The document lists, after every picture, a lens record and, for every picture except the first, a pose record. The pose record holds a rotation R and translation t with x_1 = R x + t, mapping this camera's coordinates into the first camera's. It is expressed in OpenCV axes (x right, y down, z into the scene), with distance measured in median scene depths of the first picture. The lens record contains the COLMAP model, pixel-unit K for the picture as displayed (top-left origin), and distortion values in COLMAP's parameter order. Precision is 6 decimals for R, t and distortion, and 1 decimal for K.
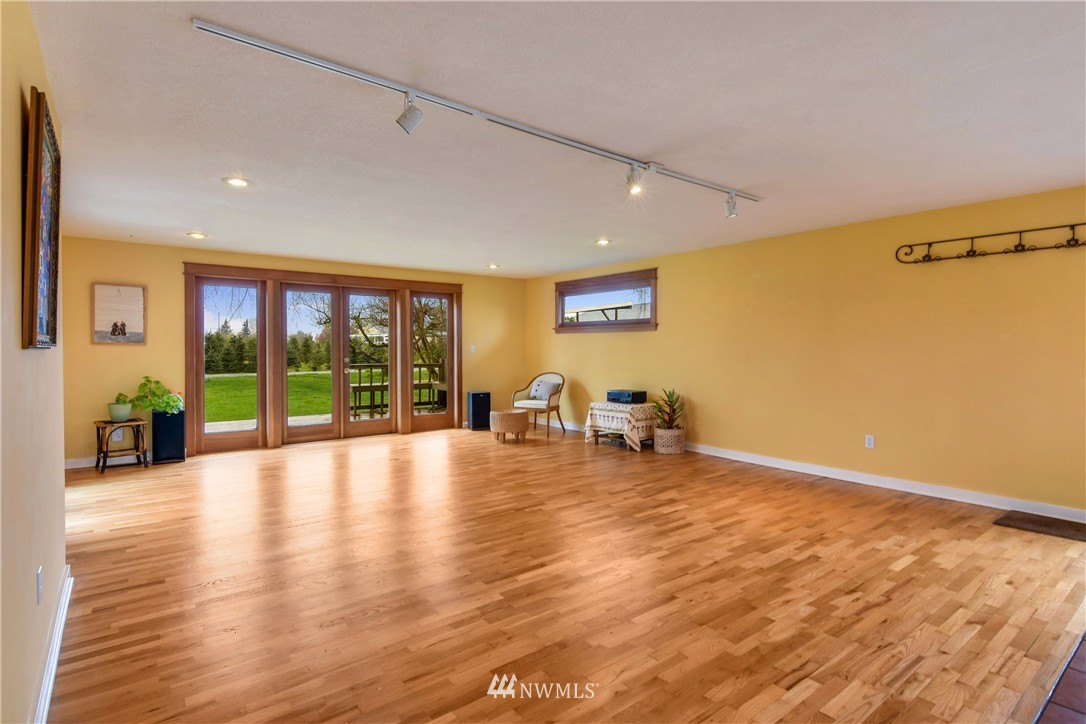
lens RADIAL K [[549.9, 0, 536.4], [0, 549.9, 348.0], [0, 0, 1]] dist [0.003787, -0.002615]
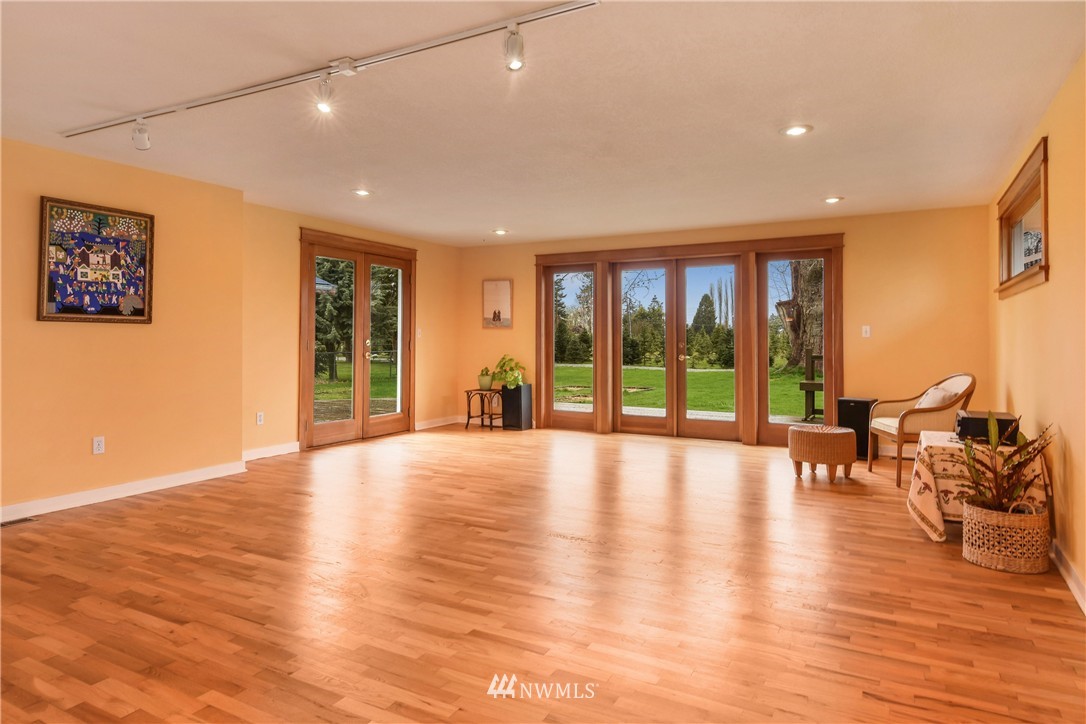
lens RADIAL K [[643.5, 0, 523.8], [0, 643.5, 330.6], [0, 0, 1]] dist [0.022493, -0.011484]
pose [[0.402313, -0.010006, -0.915448, 0.557350], [-0.003296, 0.999918, -0.012378, 0.015319], [0.915496, 0.007997, 0.402247, 0.451291]]
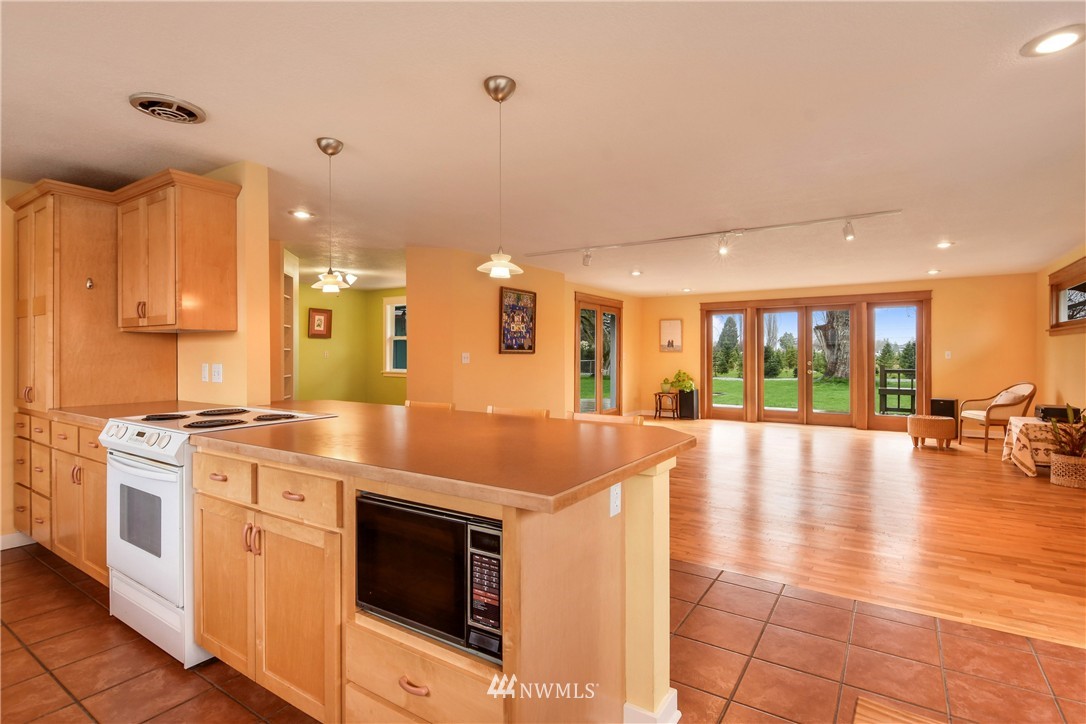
lens RADIAL K [[515.3, 0, 539.0], [0, 515.3, 353.5], [0, 0, 1]] dist [-0.002561, -0.001189]
pose [[0.324279, -0.000229, -0.945961, 0.691900], [0.000249, 1.000000, -0.000157, -0.001724], [0.945961, -0.000185, 0.324279, 0.024468]]
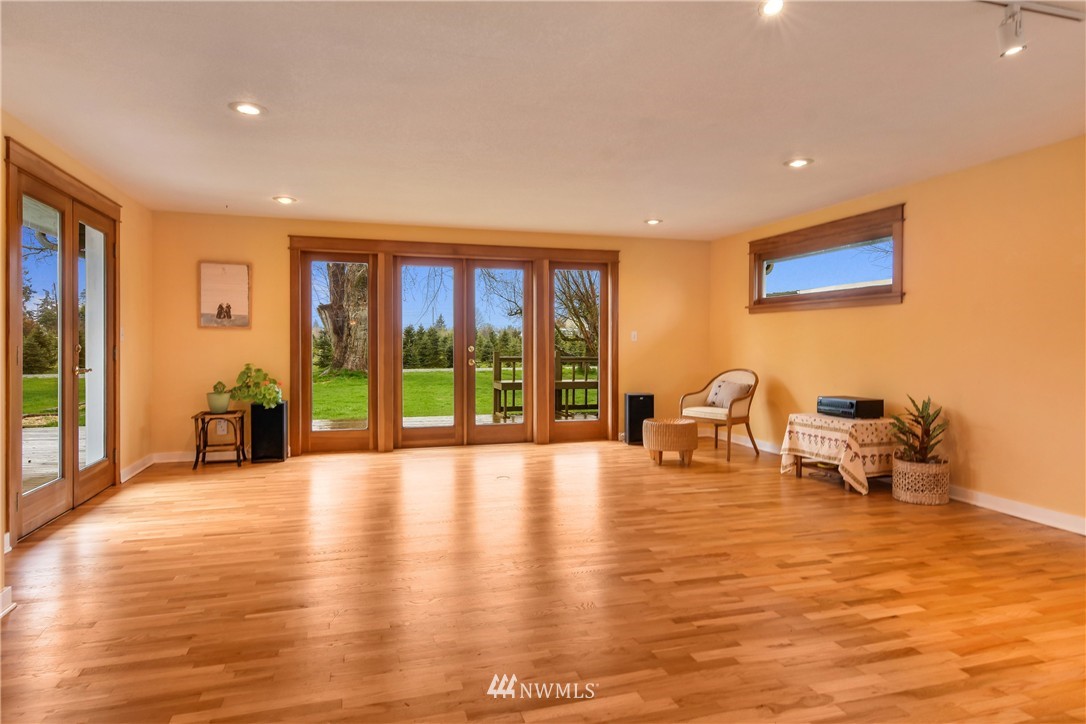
lens RADIAL K [[643.5, 0, 536.7], [0, 643.5, 348.5], [0, 0, 1]] dist [0.022493, -0.011484]
pose [[0.936132, 0.005625, -0.351604, 0.094463], [-0.002727, 0.999958, 0.008737, 0.015024], [0.351639, -0.007220, 0.936108, 0.173389]]
